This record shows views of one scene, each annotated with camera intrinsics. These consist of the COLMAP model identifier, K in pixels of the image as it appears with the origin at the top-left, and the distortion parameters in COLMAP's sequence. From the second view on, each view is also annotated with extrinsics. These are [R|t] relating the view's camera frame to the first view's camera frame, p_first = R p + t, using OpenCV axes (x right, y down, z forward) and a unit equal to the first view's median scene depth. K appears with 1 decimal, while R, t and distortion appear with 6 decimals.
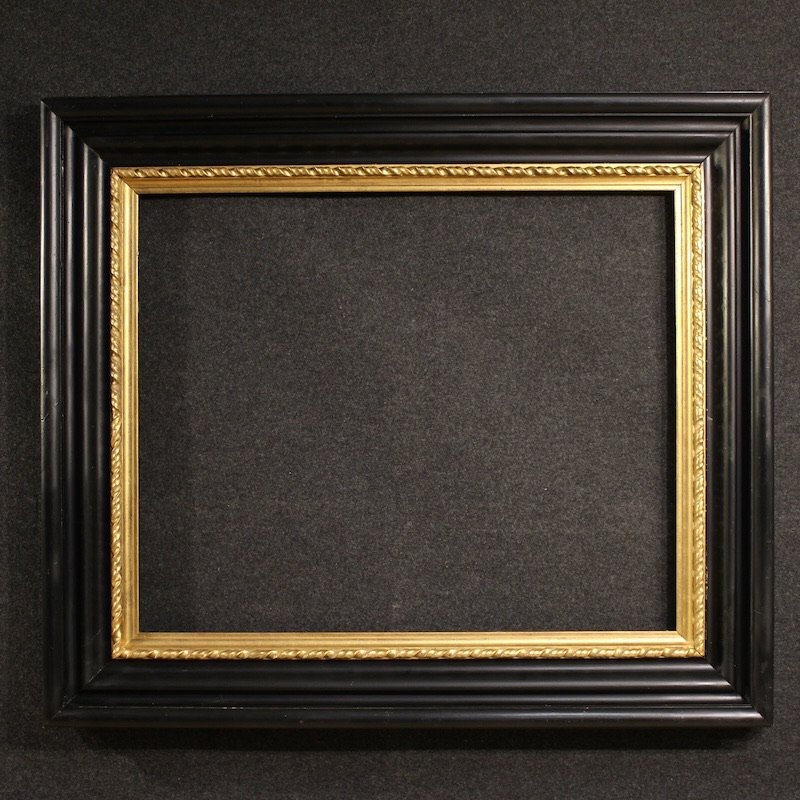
lens RADIAL K [[1491.7, 0, 403.2], [0, 1491.7, 399.6], [0, 0, 1]] dist [-0.071441, 0.000000]
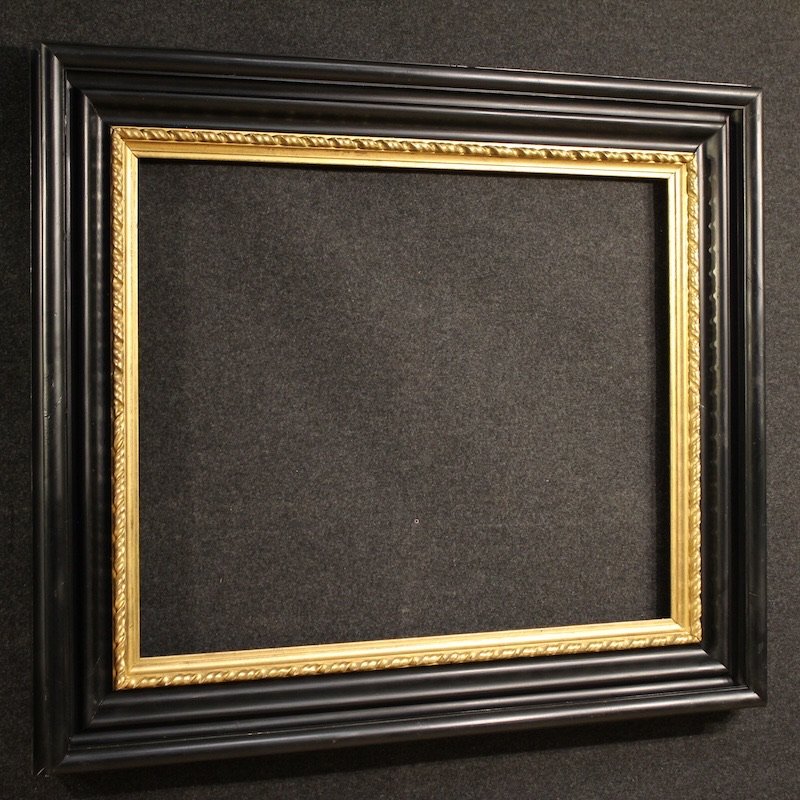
lens RADIAL K [[1721.1, 0, 402.8], [0, 1721.1, 394.9], [0, 0, 1]] dist [-0.045569, 0.000000]
pose [[0.918634, -0.009230, 0.395001, -0.435721], [0.009676, 0.999953, 0.000864, 0.002413], [-0.394990, 0.003029, 0.918680, 0.007779]]
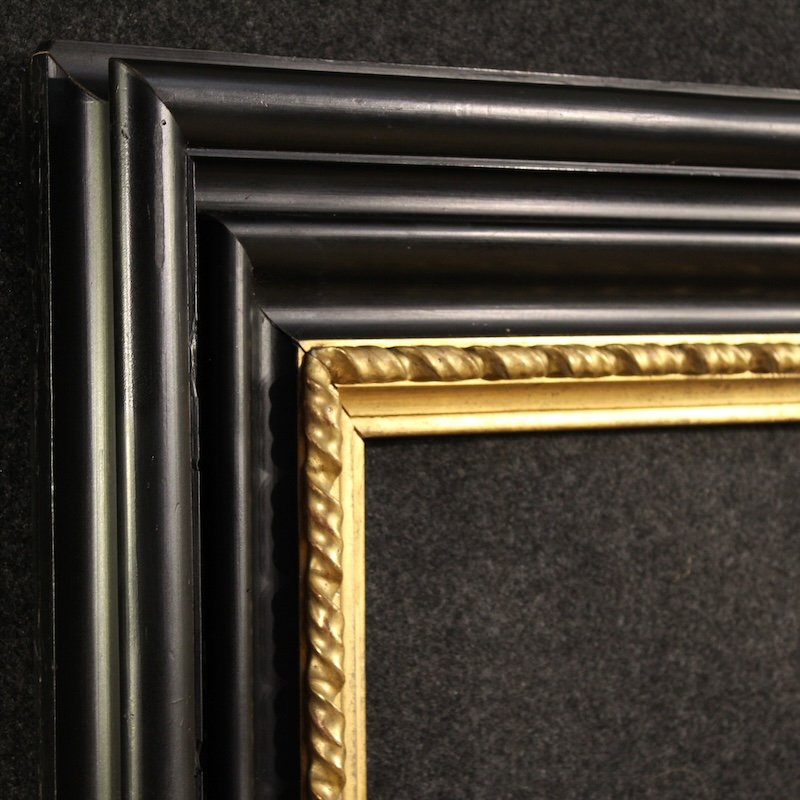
lens RADIAL K [[2439.7, 0, 399.8], [0, 2439.7, 399.7], [0, 0, 1]] dist [0.047523, 0.000000]
pose [[0.800630, -0.018487, 0.598873, -0.429051], [0.019994, 0.999792, 0.004133, -0.146480], [-0.598825, 0.008665, 0.800833, 0.653461]]
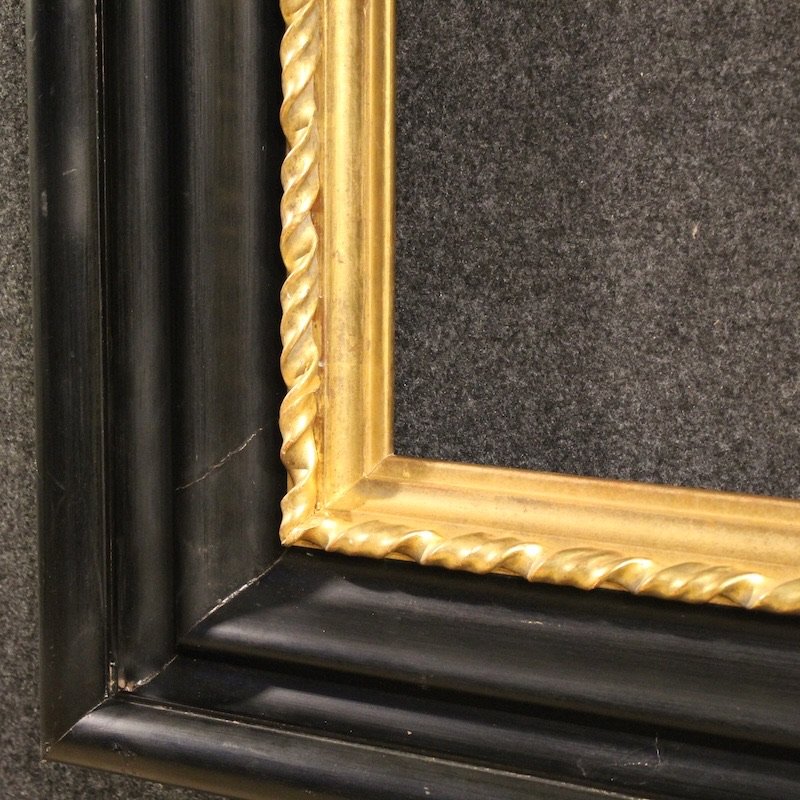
lens RADIAL K [[2222.9, 0, 400.4], [0, 2222.9, 399.1], [0, 0, 1]] dist [-0.037830, 0.000000]
pose [[0.873838, 0.086210, -0.478514, 0.010807], [-0.016531, 0.988854, 0.147966, 0.089129], [0.485937, -0.121388, 0.865523, 0.665349]]
